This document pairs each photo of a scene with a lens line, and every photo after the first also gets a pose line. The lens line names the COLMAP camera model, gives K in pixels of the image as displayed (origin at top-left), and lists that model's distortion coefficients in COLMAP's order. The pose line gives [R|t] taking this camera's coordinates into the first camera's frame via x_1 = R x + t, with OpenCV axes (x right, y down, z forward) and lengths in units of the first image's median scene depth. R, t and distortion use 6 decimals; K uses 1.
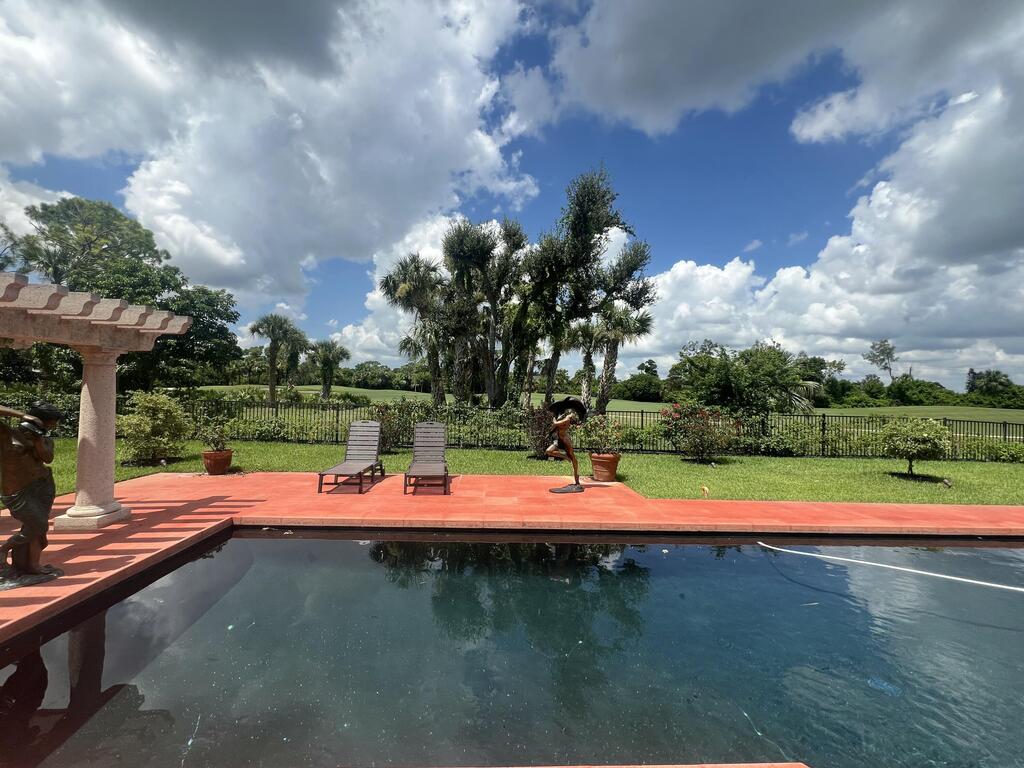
lens RADIAL K [[434.0, 0, 512.0], [0, 434.0, 384.0], [0, 0, 1]] dist [-0.002859, 0.000463]
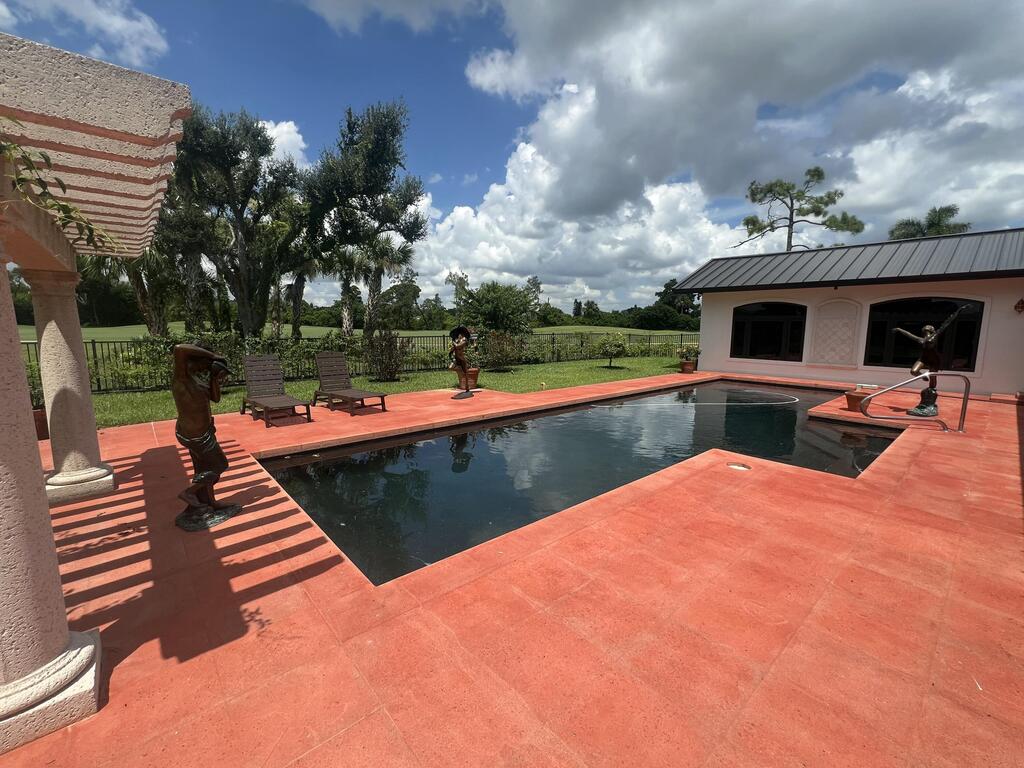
lens RADIAL K [[434.0, 0, 512.0], [0, 434.0, 384.0], [0, 0, 1]] dist [-0.002859, 0.000463]
pose [[0.778121, -0.107086, 0.618919, -0.173163], [0.002611, 0.985903, 0.167300, -0.002986], [-0.628109, -0.128564, 0.767431, -0.025811]]
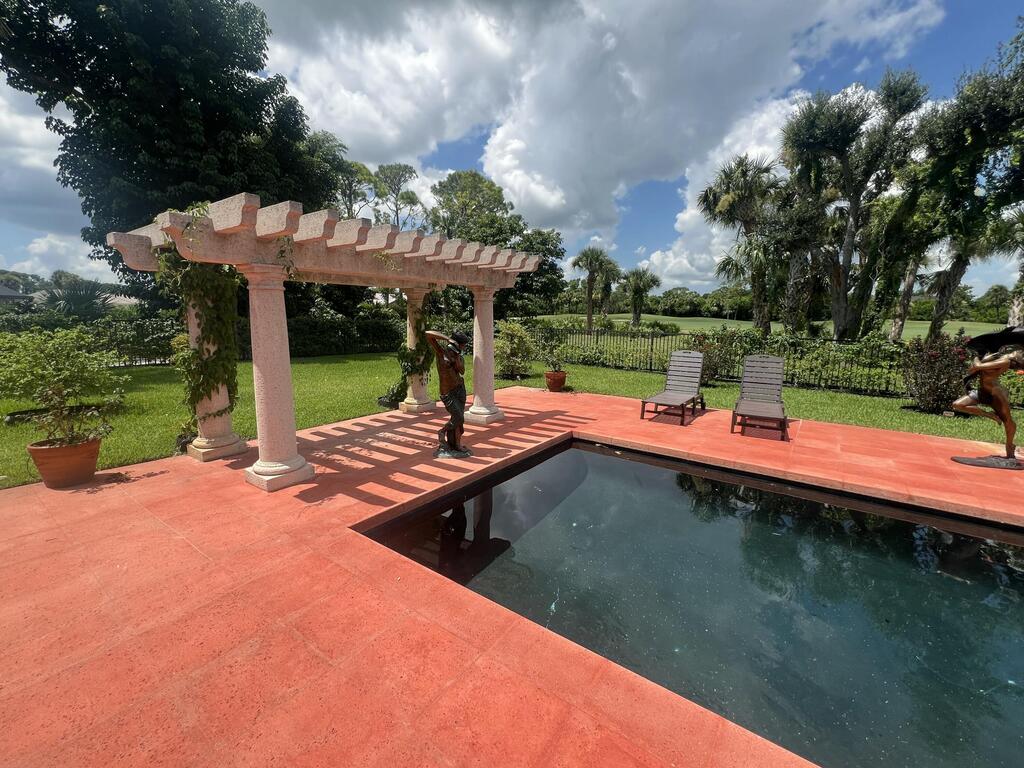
lens RADIAL K [[434.0, 0, 512.0], [0, 434.0, 384.0], [0, 0, 1]] dist [-0.002859, 0.000463]
pose [[0.782888, 0.085496, -0.616260, -0.015731], [0.016930, 0.987219, 0.158468, -0.000375], [0.621932, -0.134496, 0.771435, 0.005382]]
